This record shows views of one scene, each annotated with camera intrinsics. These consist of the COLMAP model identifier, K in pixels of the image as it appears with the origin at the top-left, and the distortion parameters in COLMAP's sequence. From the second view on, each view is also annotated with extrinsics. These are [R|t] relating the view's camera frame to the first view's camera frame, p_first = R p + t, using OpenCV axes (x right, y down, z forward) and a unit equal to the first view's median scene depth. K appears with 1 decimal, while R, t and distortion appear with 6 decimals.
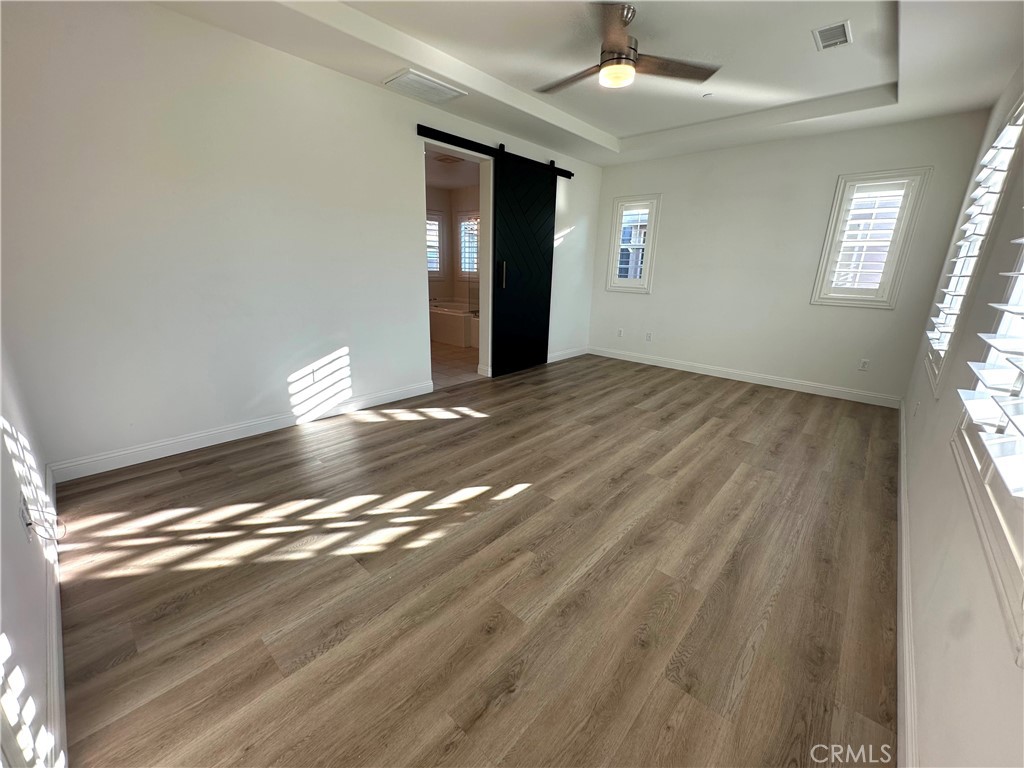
lens RADIAL K [[408.2, 0, 503.7], [0, 408.2, 393.2], [0, 0, 1]] dist [-0.002551, -0.000079]
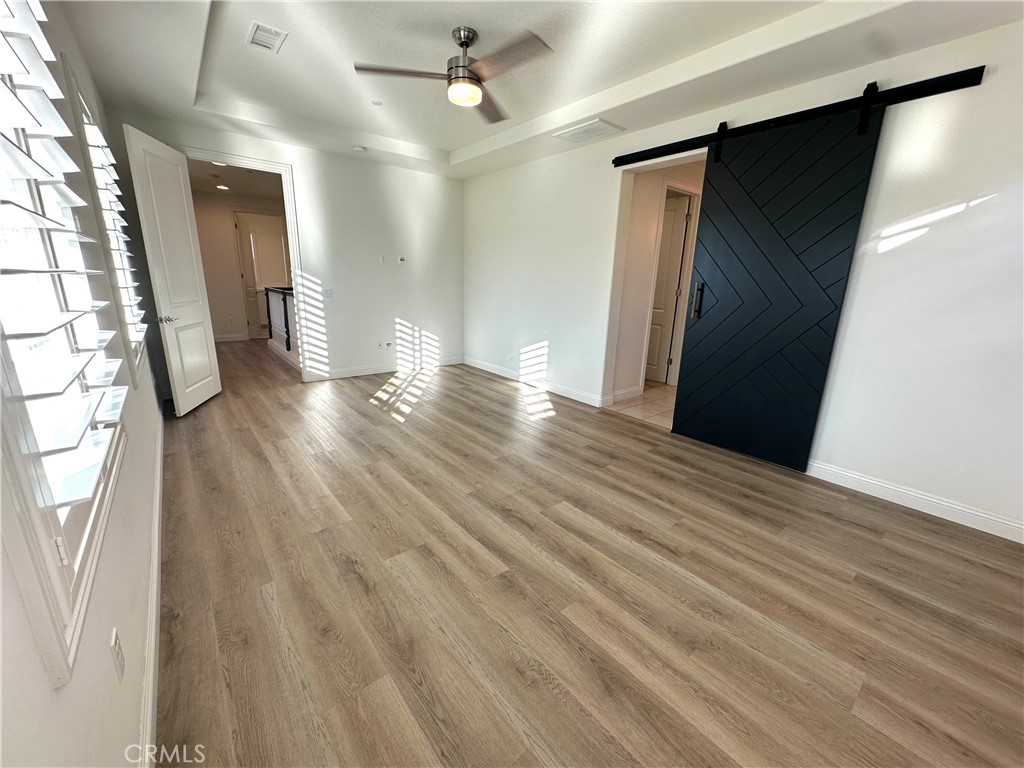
lens RADIAL K [[408.2, 0, 512.3], [0, 408.2, 386.3], [0, 0, 1]] dist [-0.002551, -0.000079]
pose [[-0.138428, 0.231808, -0.962862, 0.888411], [-0.325085, 0.907718, 0.265269, -0.266399], [0.935499, 0.349732, -0.050296, 0.885944]]
